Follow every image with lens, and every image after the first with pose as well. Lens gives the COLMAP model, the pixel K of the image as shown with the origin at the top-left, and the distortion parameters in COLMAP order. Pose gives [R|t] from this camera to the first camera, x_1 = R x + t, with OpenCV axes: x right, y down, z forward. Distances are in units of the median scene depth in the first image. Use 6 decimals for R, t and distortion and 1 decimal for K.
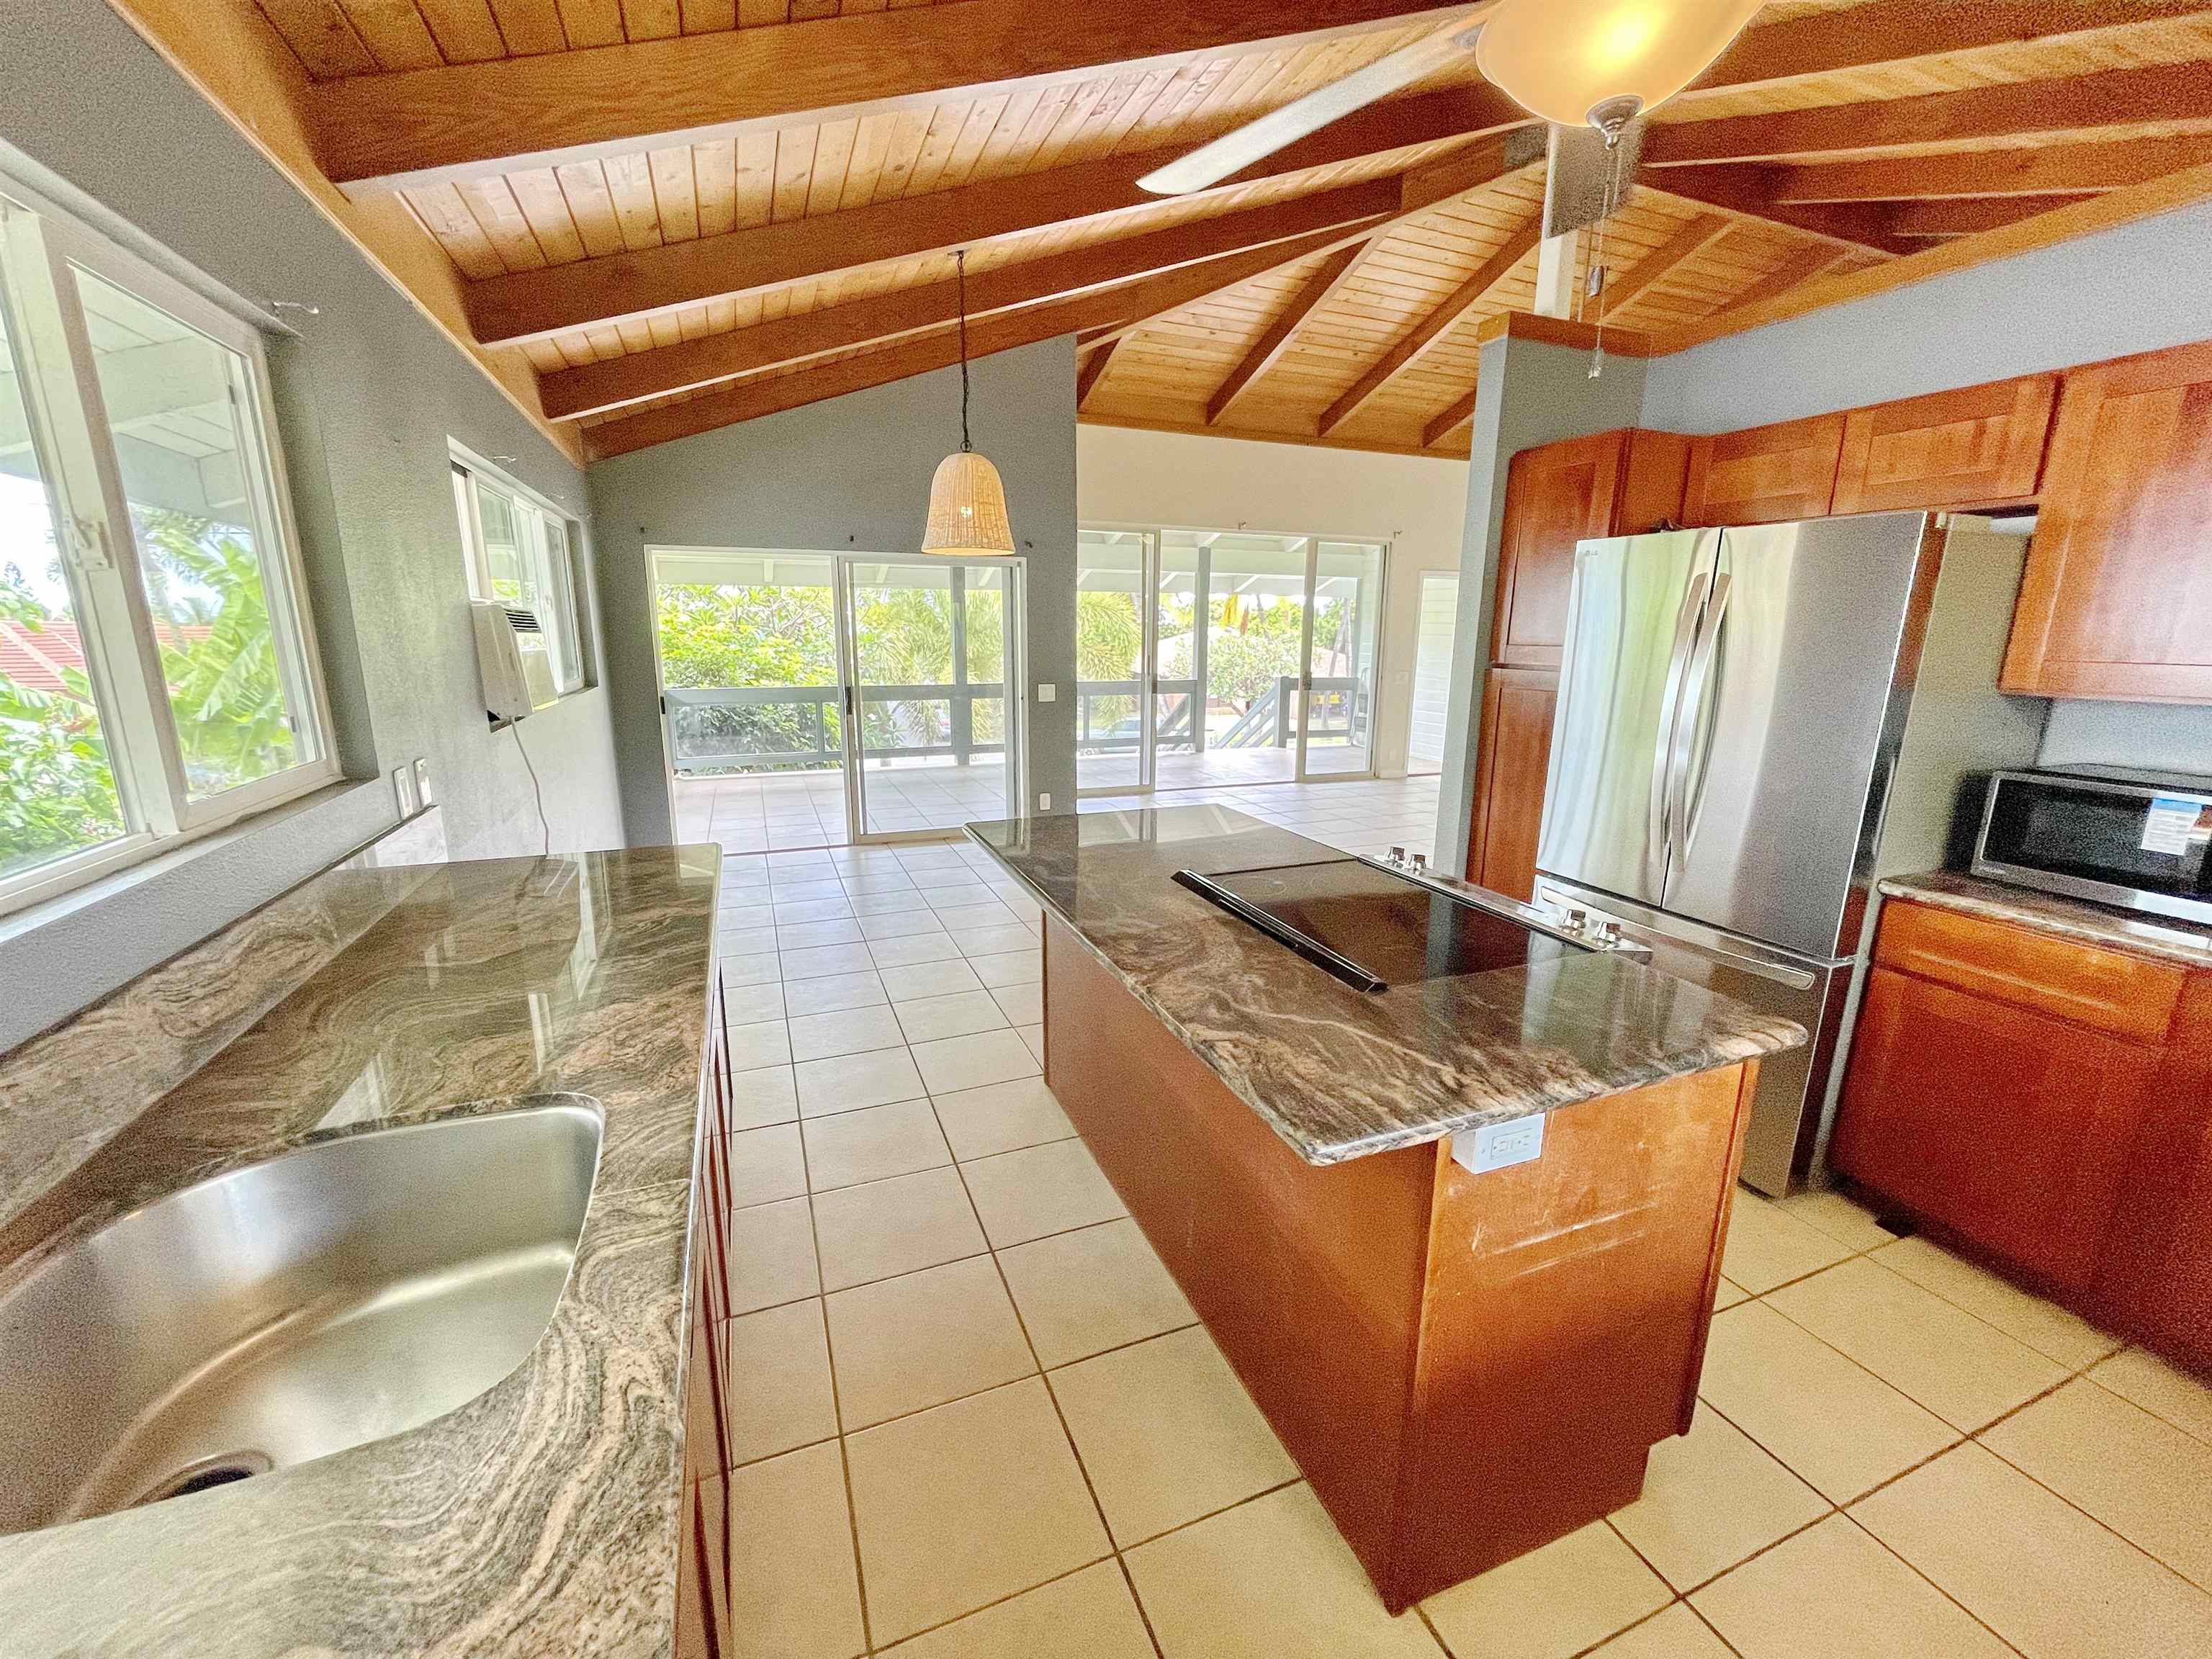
lens RADIAL K [[895.7, 0, 1108.3], [0, 895.7, 827.4], [0, 0, 1]] dist [-0.002992, 0.000029]
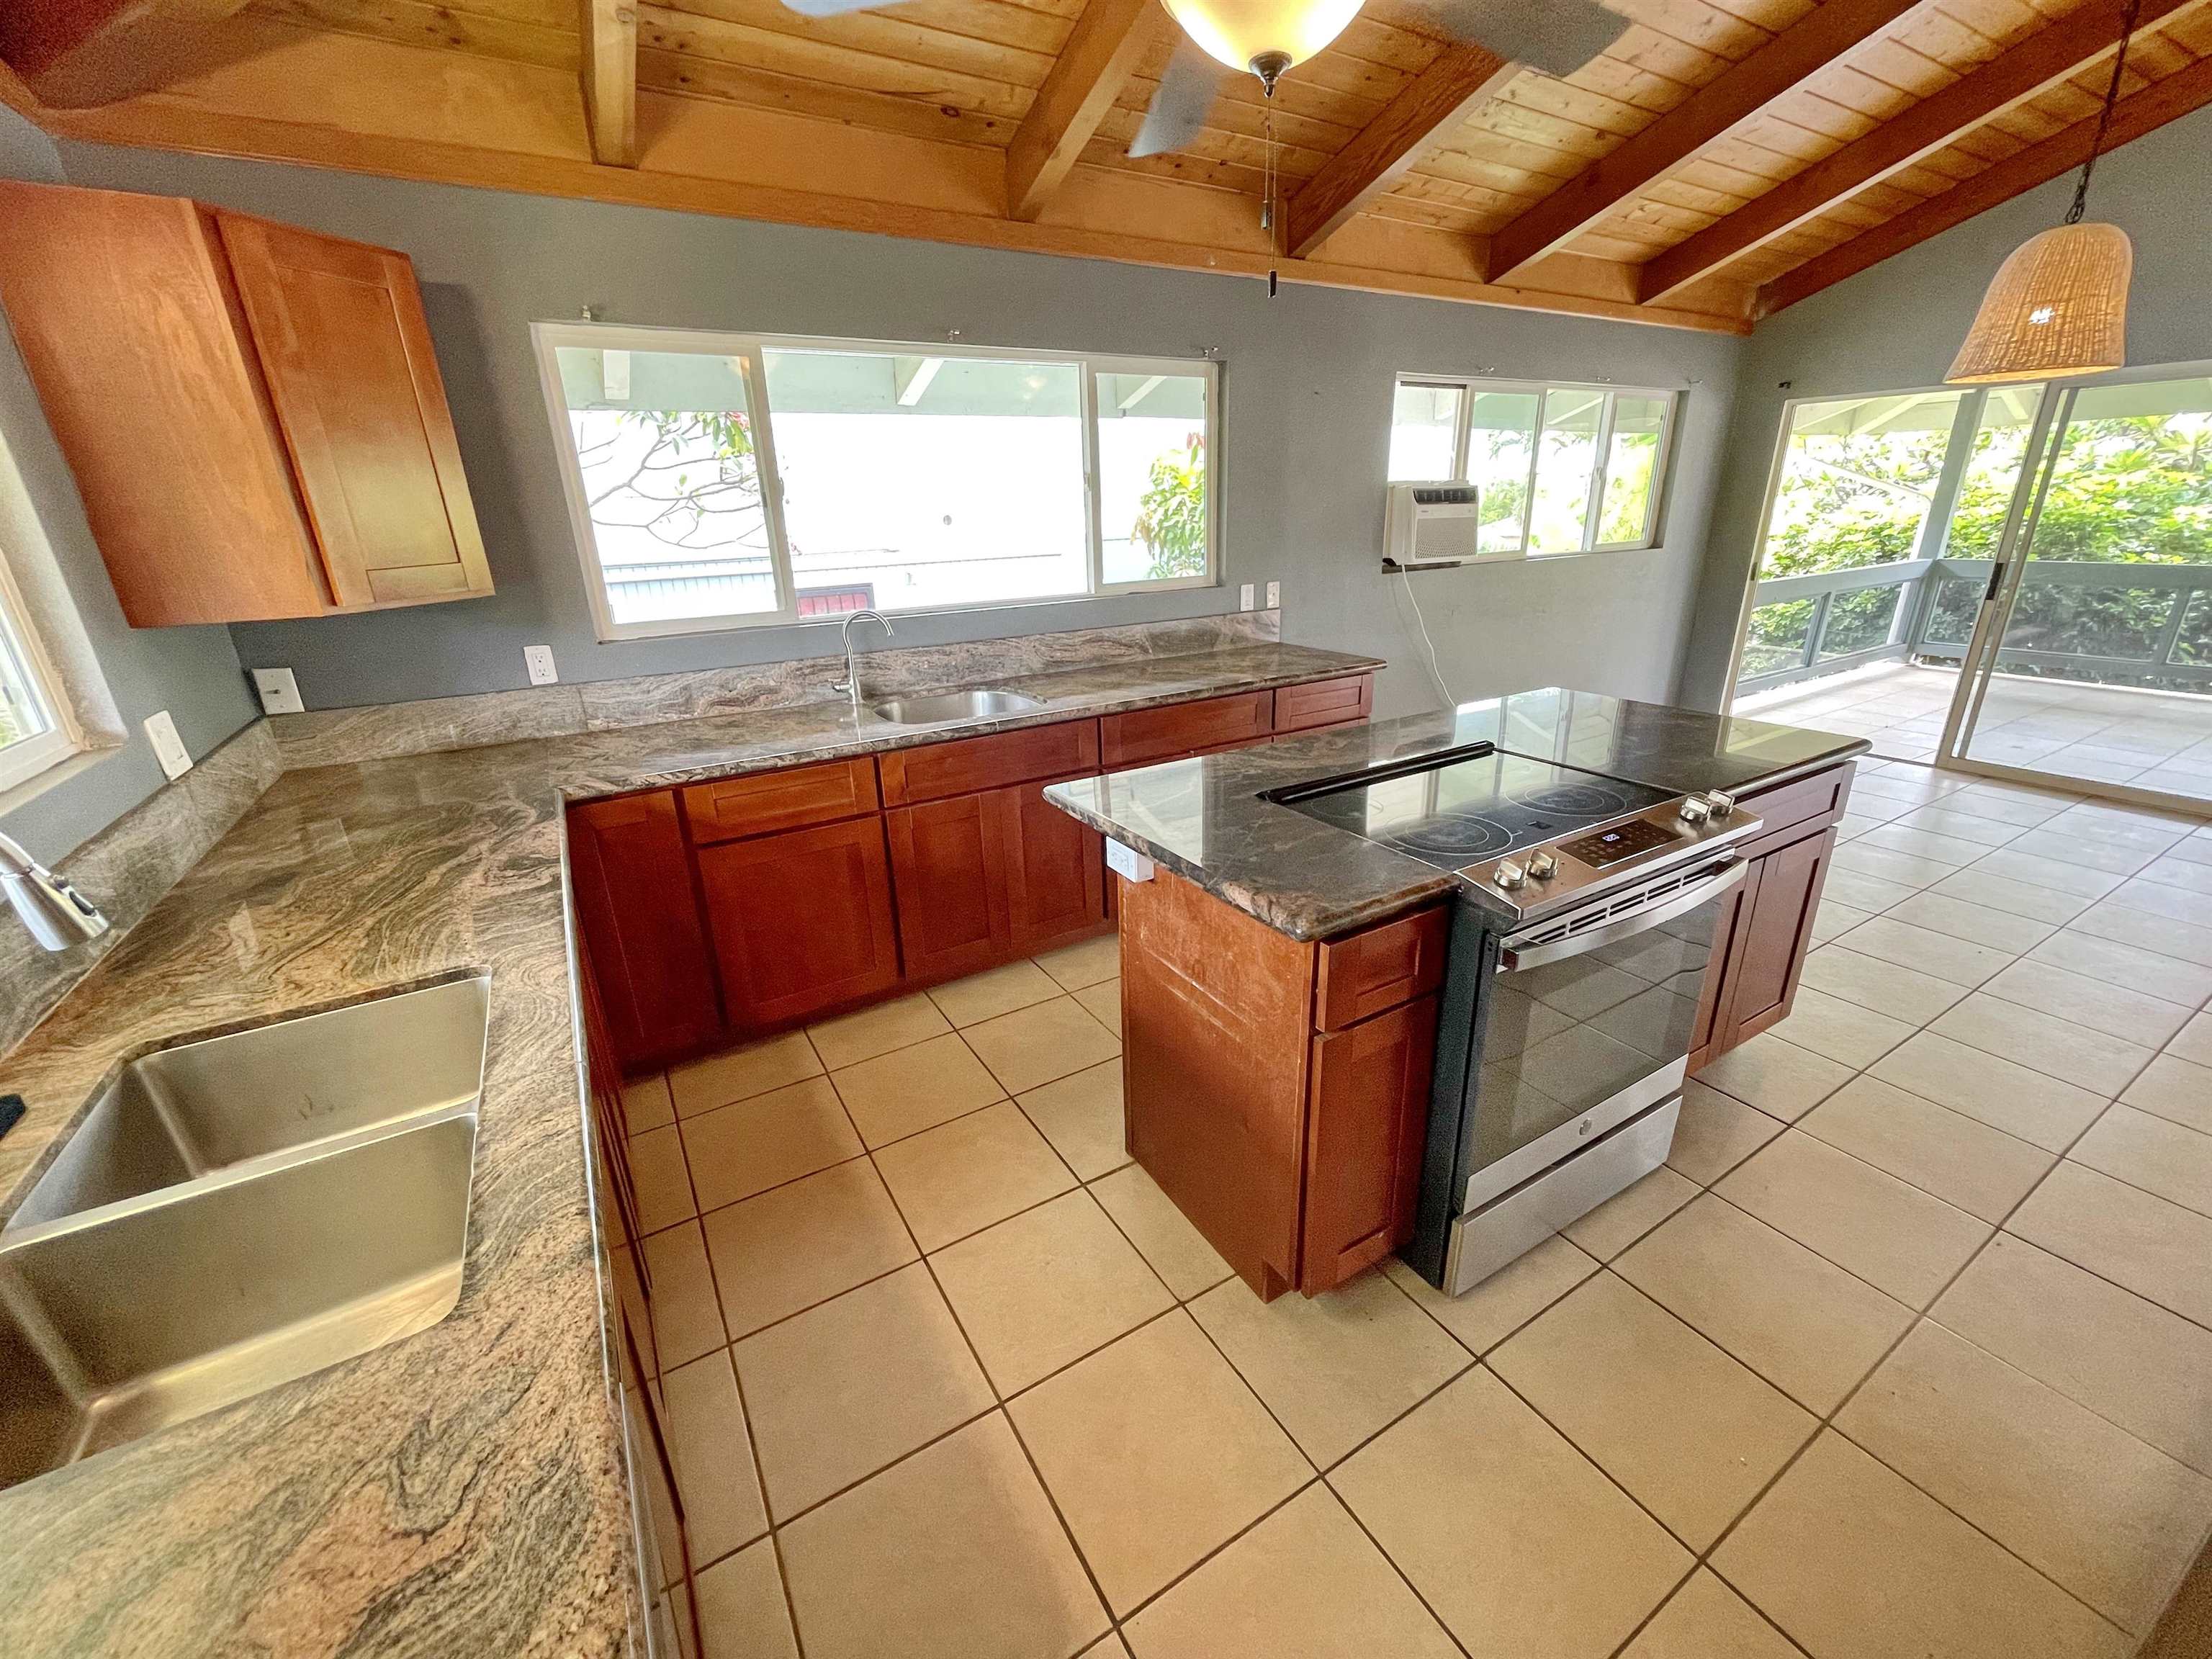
lens RADIAL K [[895.7, 0, 1113.1], [0, 895.7, 829.4], [0, 0, 1]] dist [-0.002992, 0.000029]
pose [[0.158189, 0.330267, -0.930537, 0.421474], [-0.187205, 0.935342, 0.300148, -0.035732], [0.969500, 0.126721, 0.209789, 0.149285]]
